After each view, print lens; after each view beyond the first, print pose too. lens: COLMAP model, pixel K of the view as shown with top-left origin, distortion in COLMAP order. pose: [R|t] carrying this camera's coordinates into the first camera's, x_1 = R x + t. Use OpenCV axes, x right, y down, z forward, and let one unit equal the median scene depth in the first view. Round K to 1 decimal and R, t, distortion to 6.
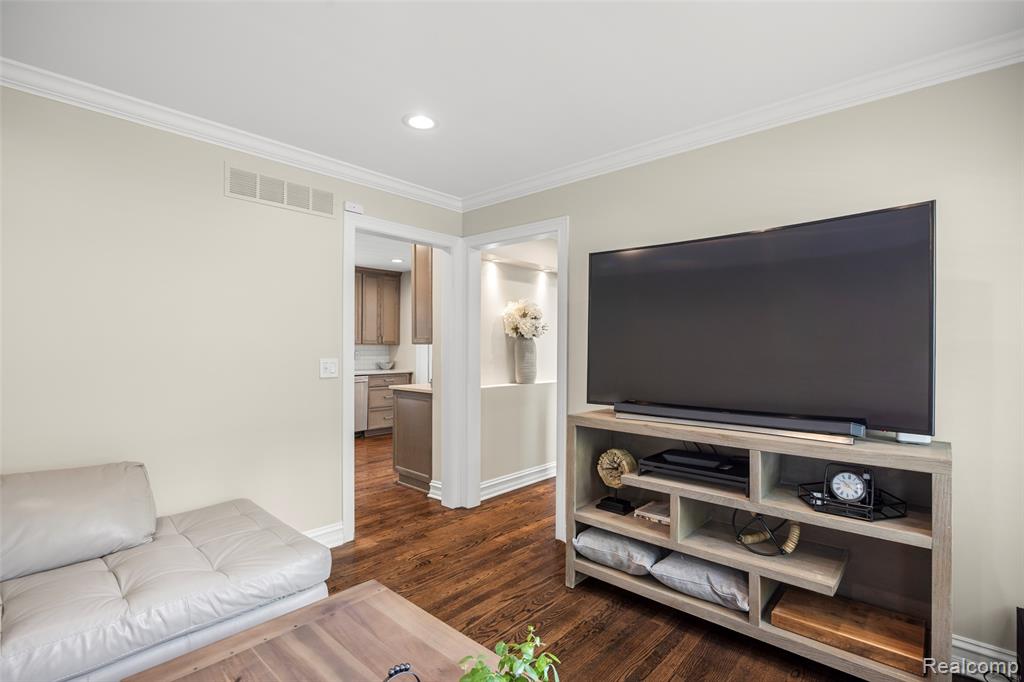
lens RADIAL K [[479.0, 0, 510.0], [0, 479.0, 343.0], [0, 0, 1]] dist [0.000193, 0.000046]
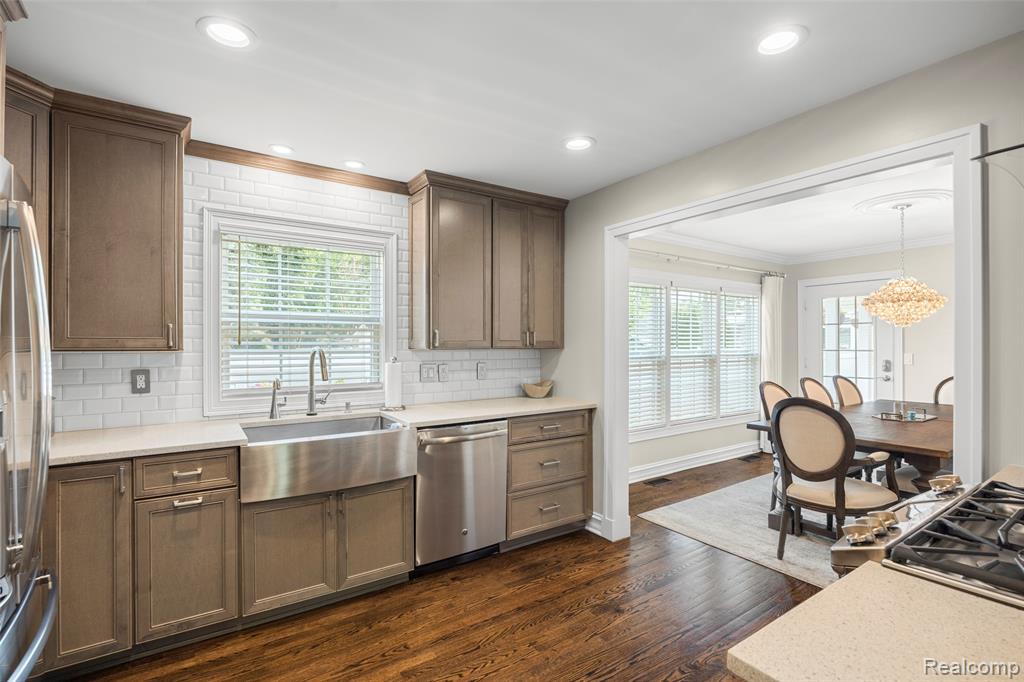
lens RADIAL K [[479.0, 0, 515.1], [0, 479.0, 342.4], [0, 0, 1]] dist [0.000193, 0.000046]
pose [[0.974061, -0.003715, -0.226254, -0.173628], [0.003596, 0.999993, -0.000941, -0.002567], [0.226256, 0.000103, 0.974068, 0.524681]]
